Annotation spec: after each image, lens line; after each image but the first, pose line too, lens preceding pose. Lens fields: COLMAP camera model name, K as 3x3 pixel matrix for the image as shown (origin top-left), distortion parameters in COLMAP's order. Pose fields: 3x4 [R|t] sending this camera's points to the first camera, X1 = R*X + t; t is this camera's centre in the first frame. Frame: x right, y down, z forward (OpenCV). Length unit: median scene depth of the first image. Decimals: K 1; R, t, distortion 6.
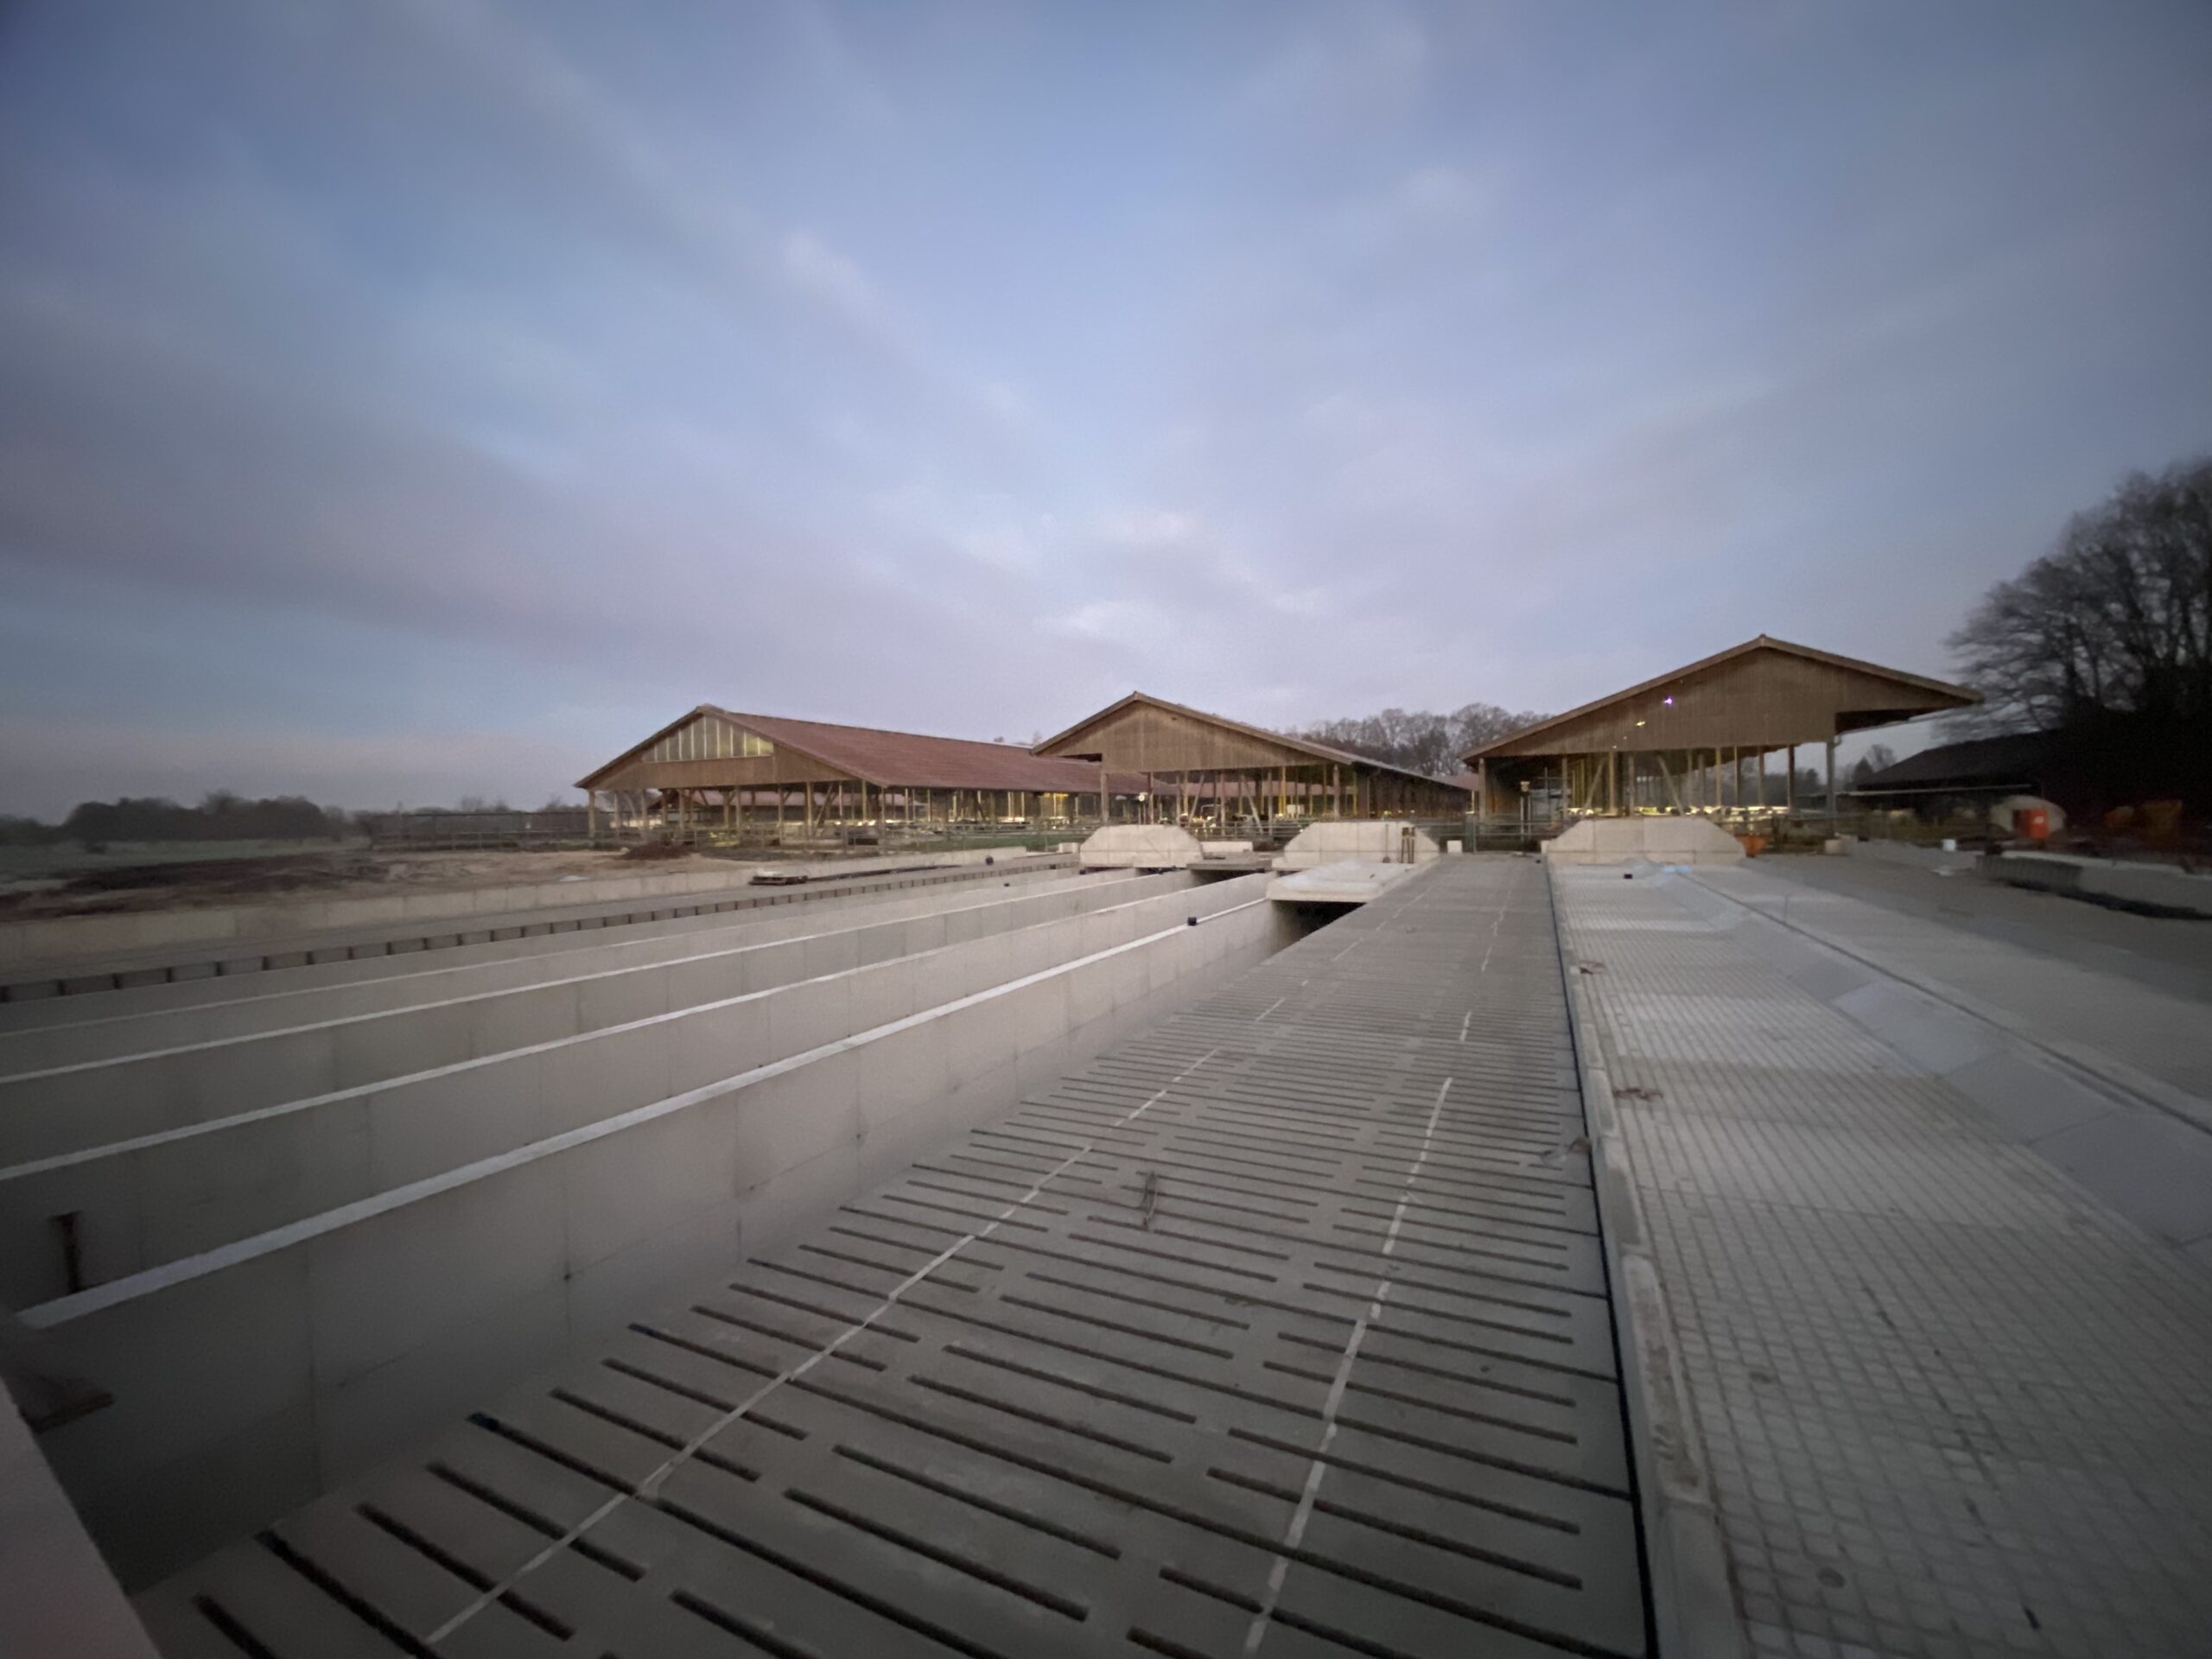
lens RADIAL K [[894.9, 0, 1119.8], [0, 894.9, 790.3], [0, 0, 1]] dist [0.017311, -0.002077]
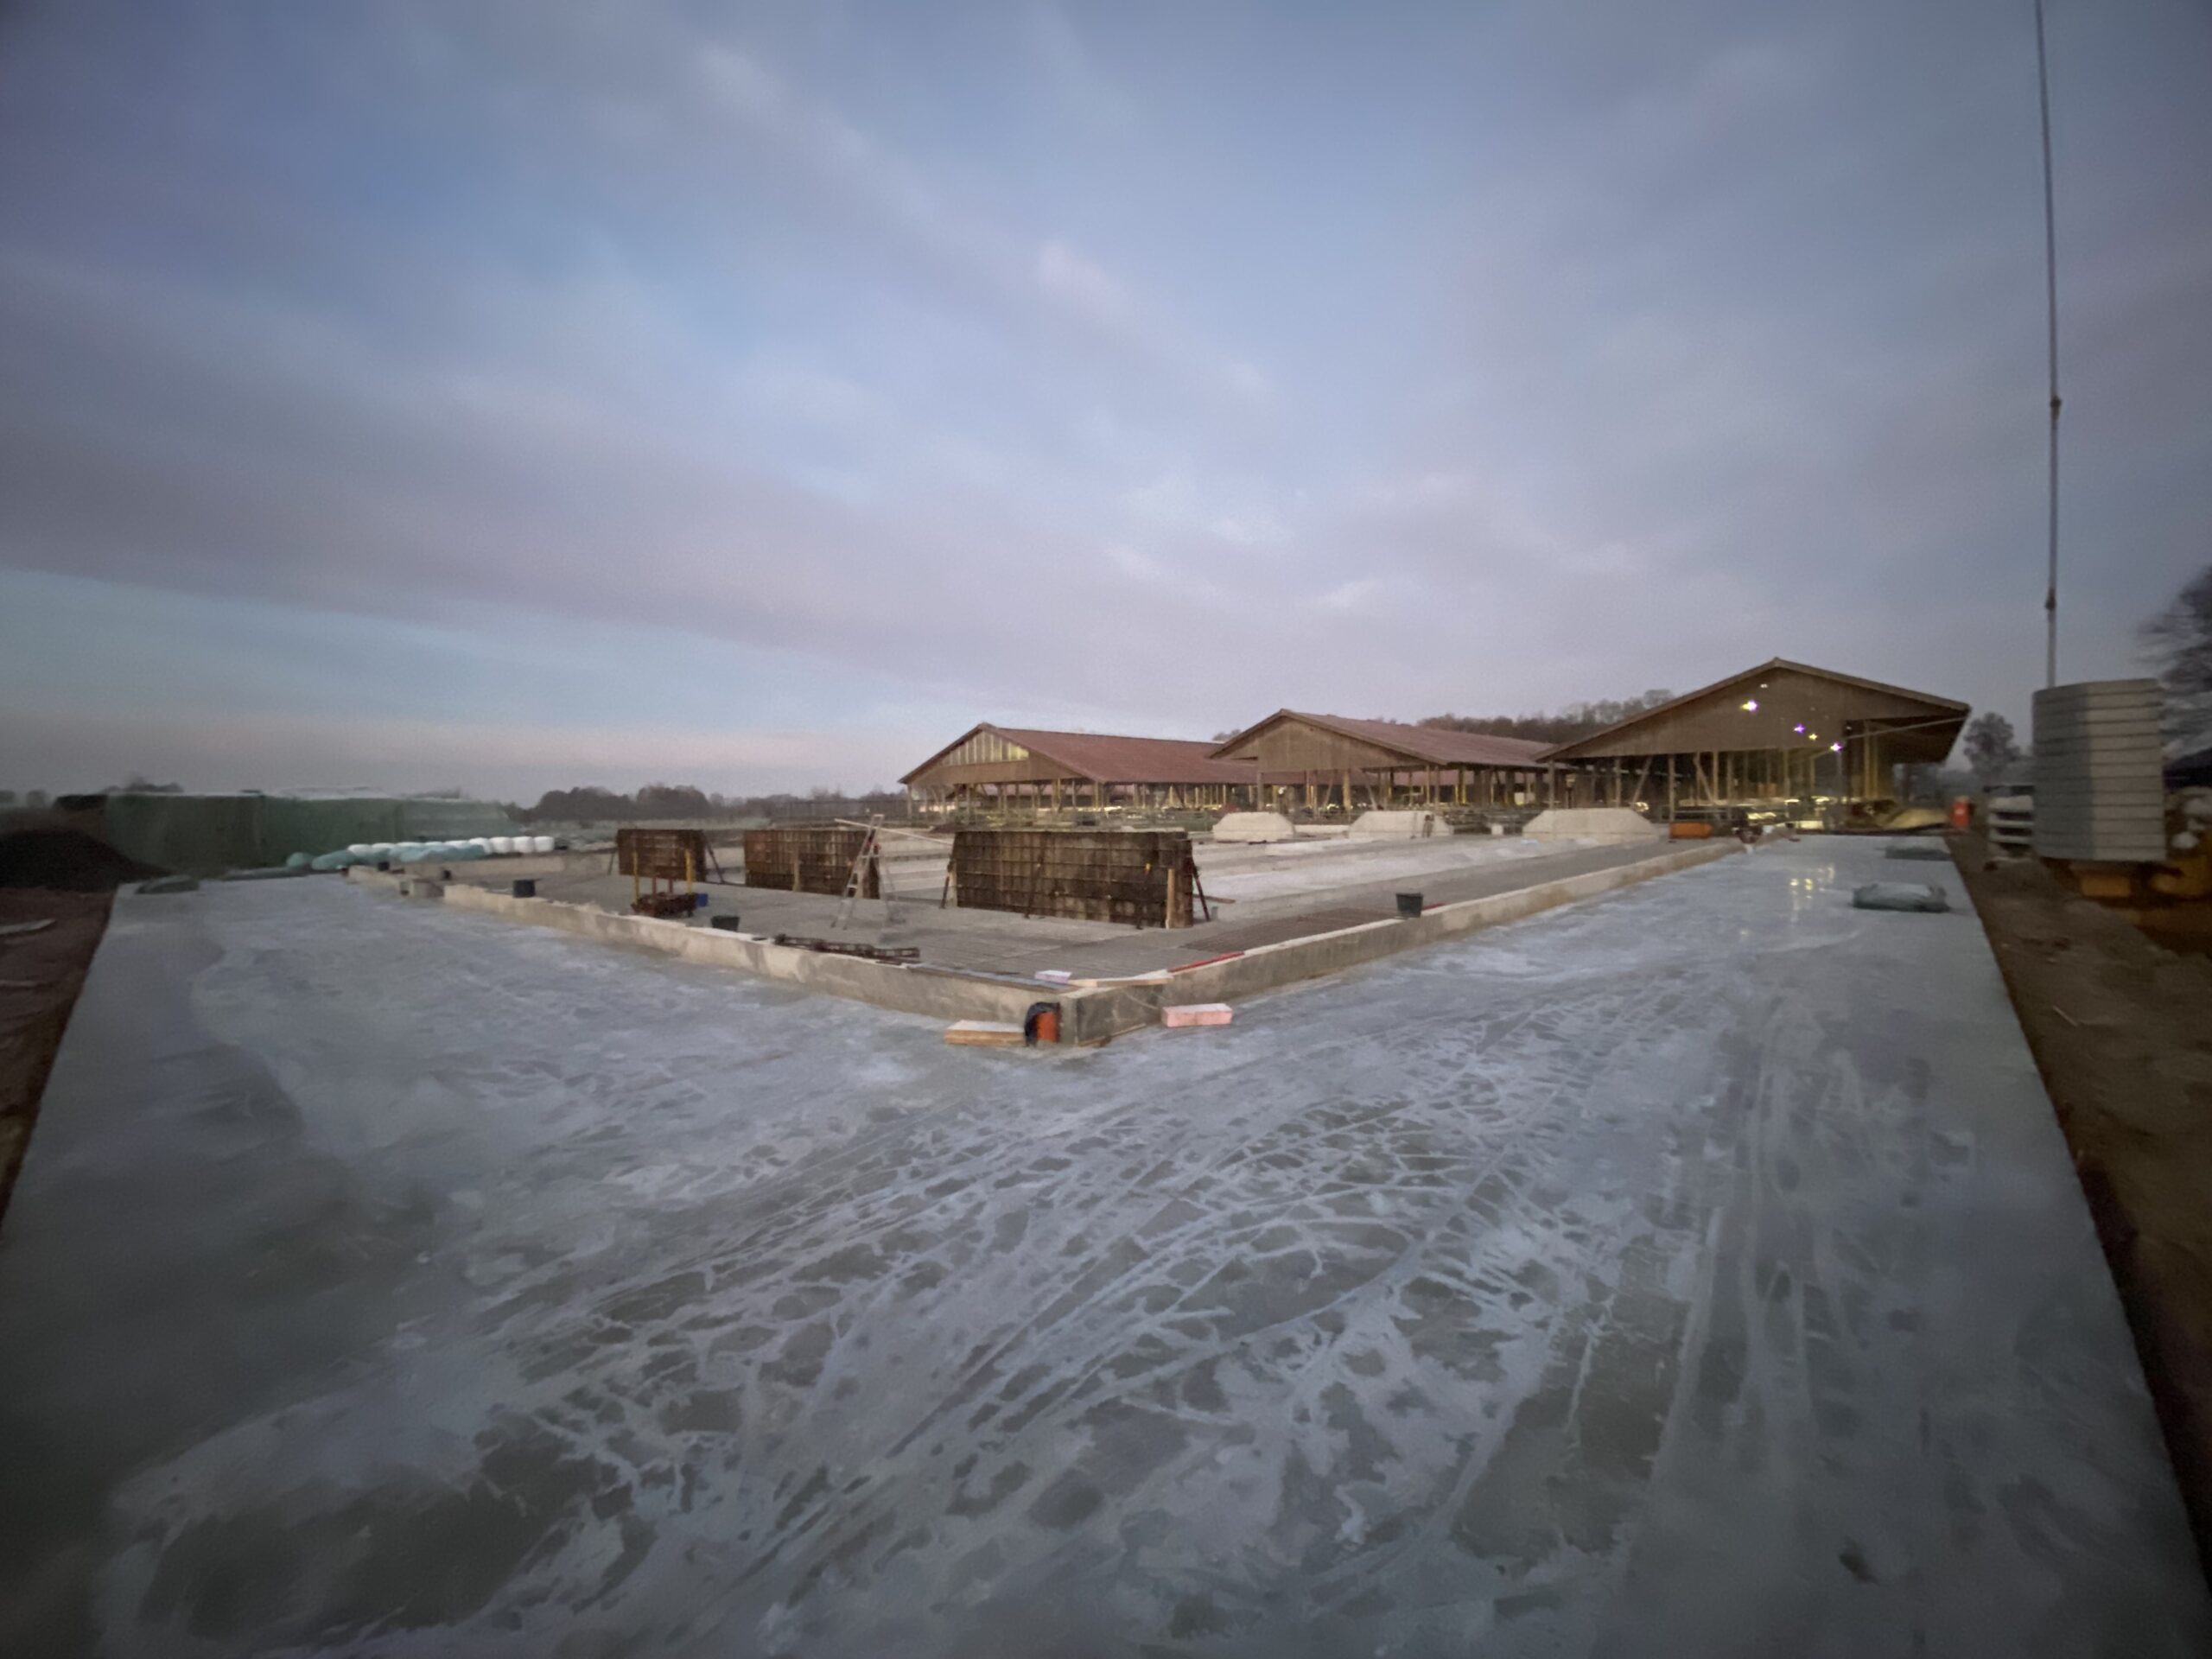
lens RADIAL K [[894.9, 0, 1108.6], [0, 894.9, 841.6], [0, 0, 1]] dist [0.017311, -0.002077]
pose [[0.955509, 0.013562, -0.294649, 0.127753], [0.008526, 0.997255, 0.073549, -0.013301], [0.294838, -0.072789, 0.952771, -0.259359]]
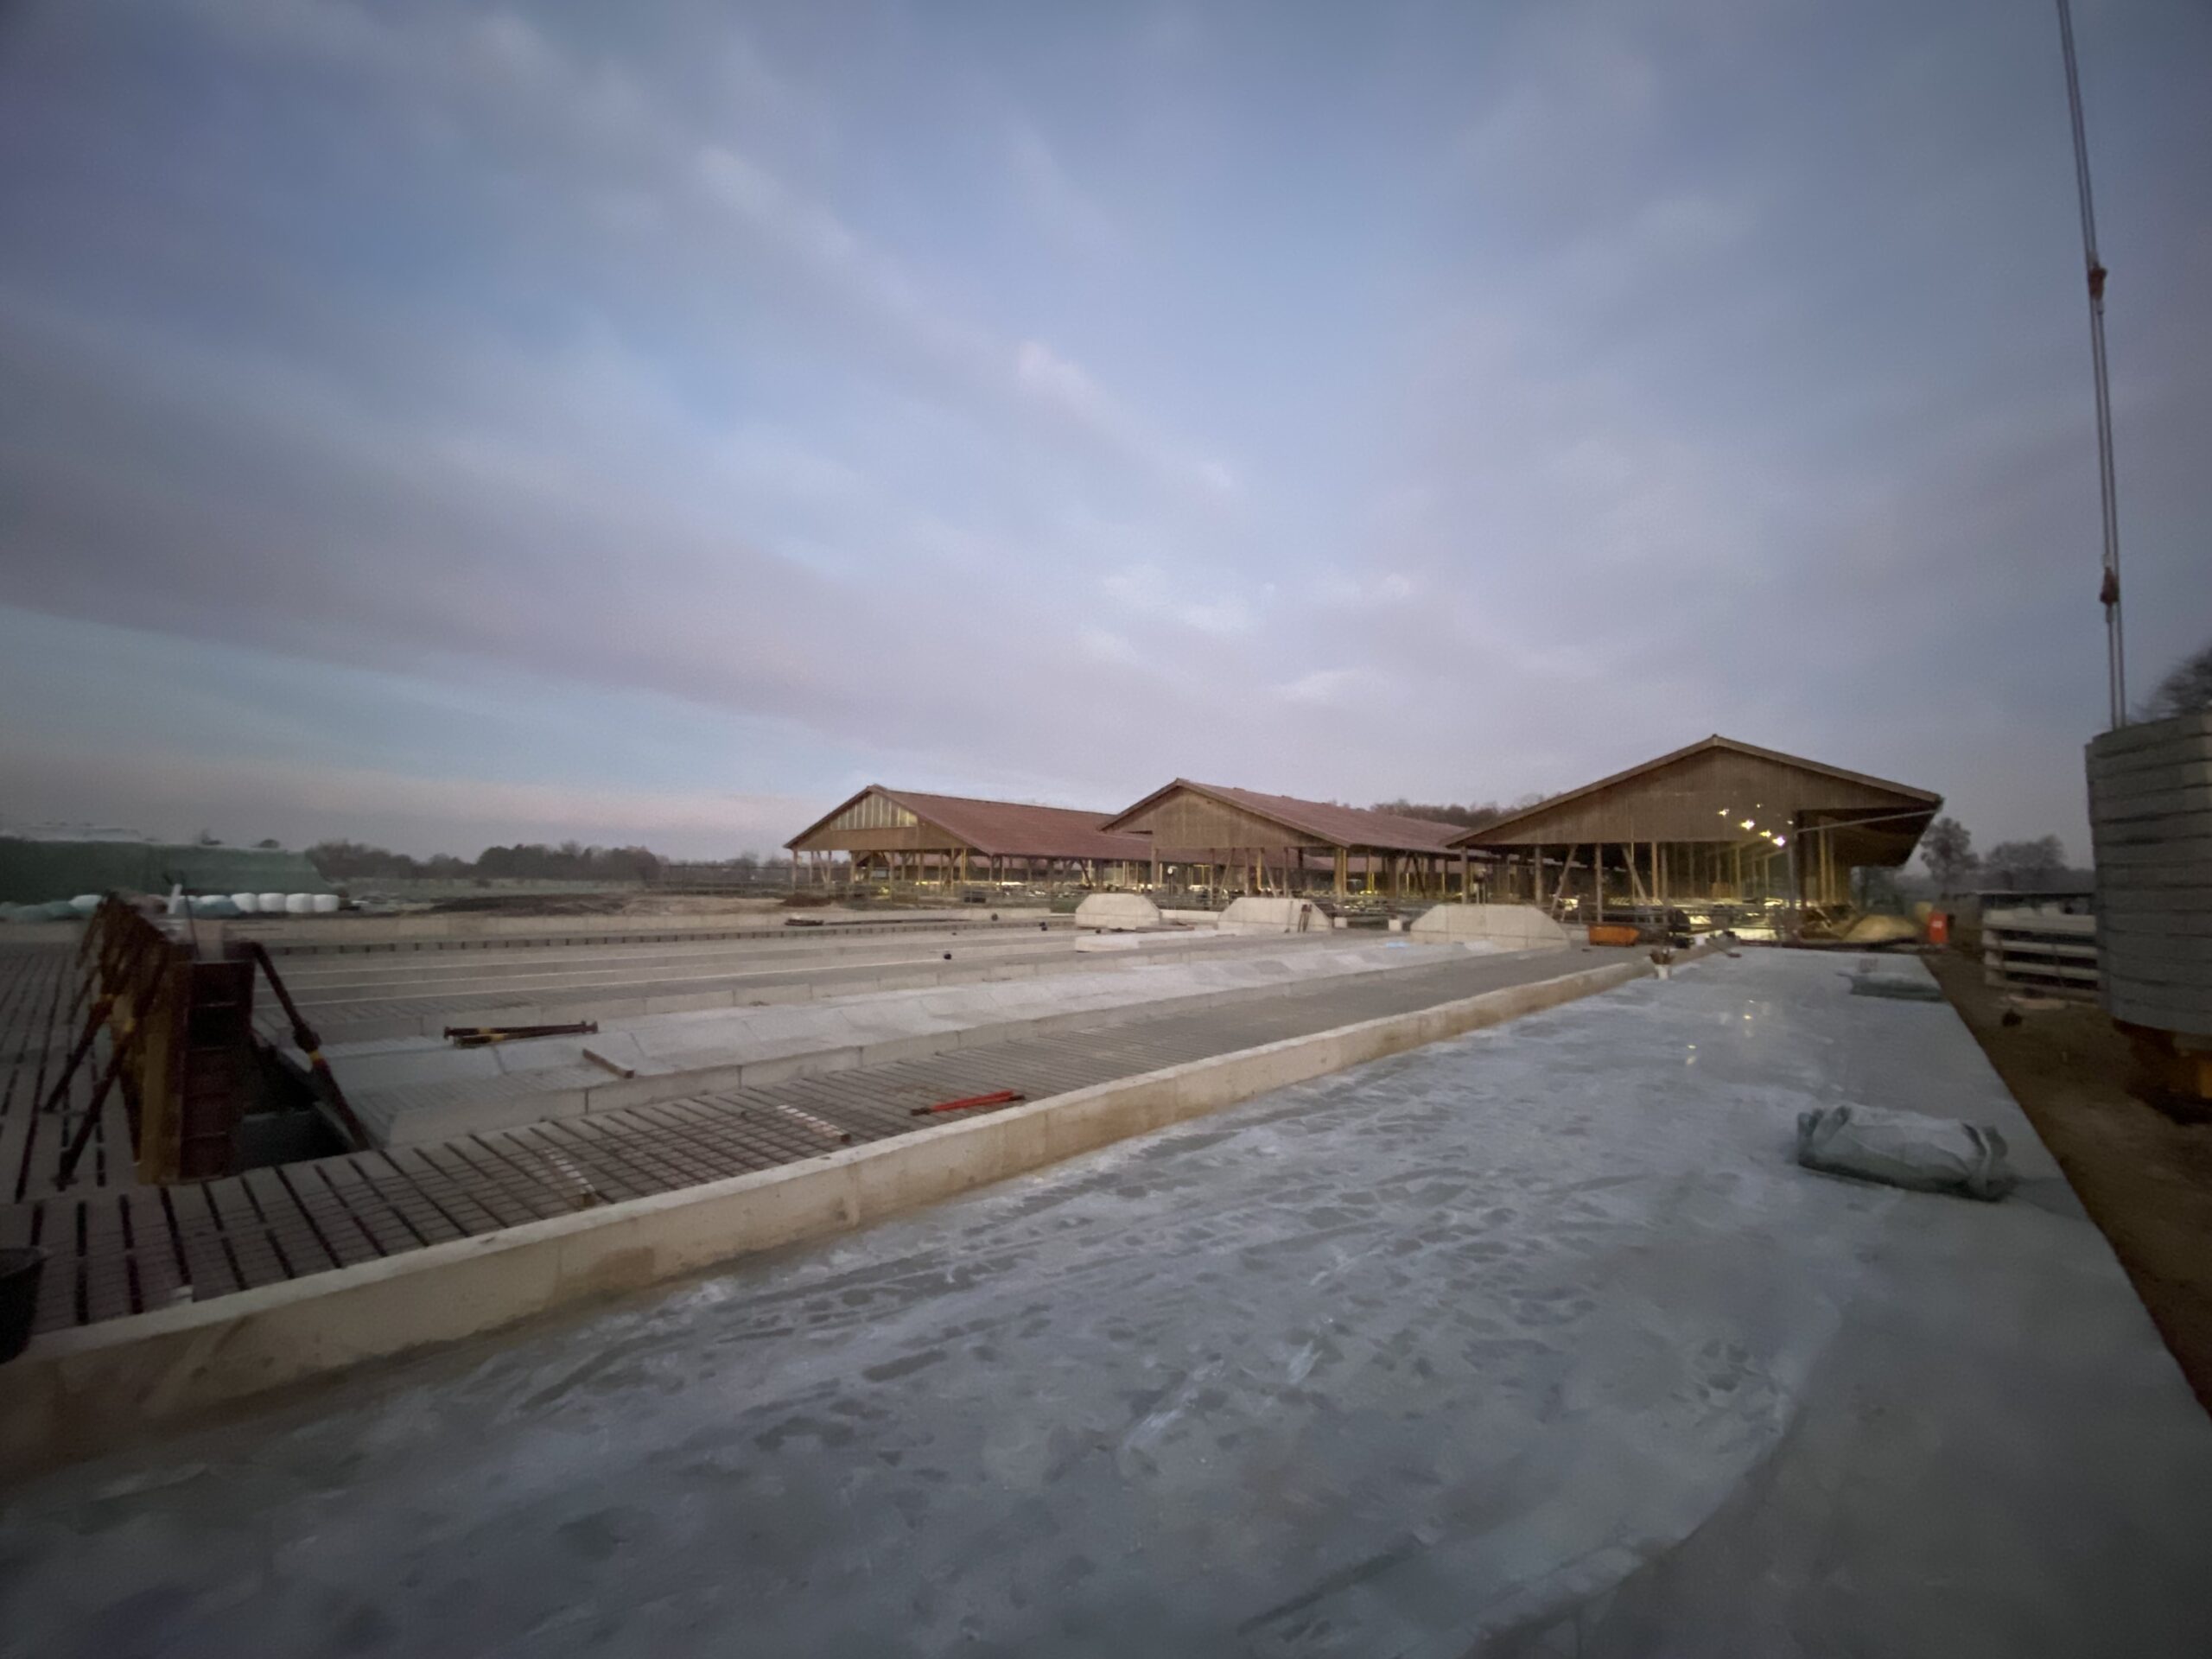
lens RADIAL K [[894.9, 0, 1099.9], [0, 894.9, 834.6], [0, 0, 1]] dist [0.017311, -0.002077]
pose [[0.961024, 0.021048, -0.275661, 0.191318], [-0.027367, 0.999443, -0.019096, -0.010781], [0.275106, 0.025895, 0.961065, -0.109863]]
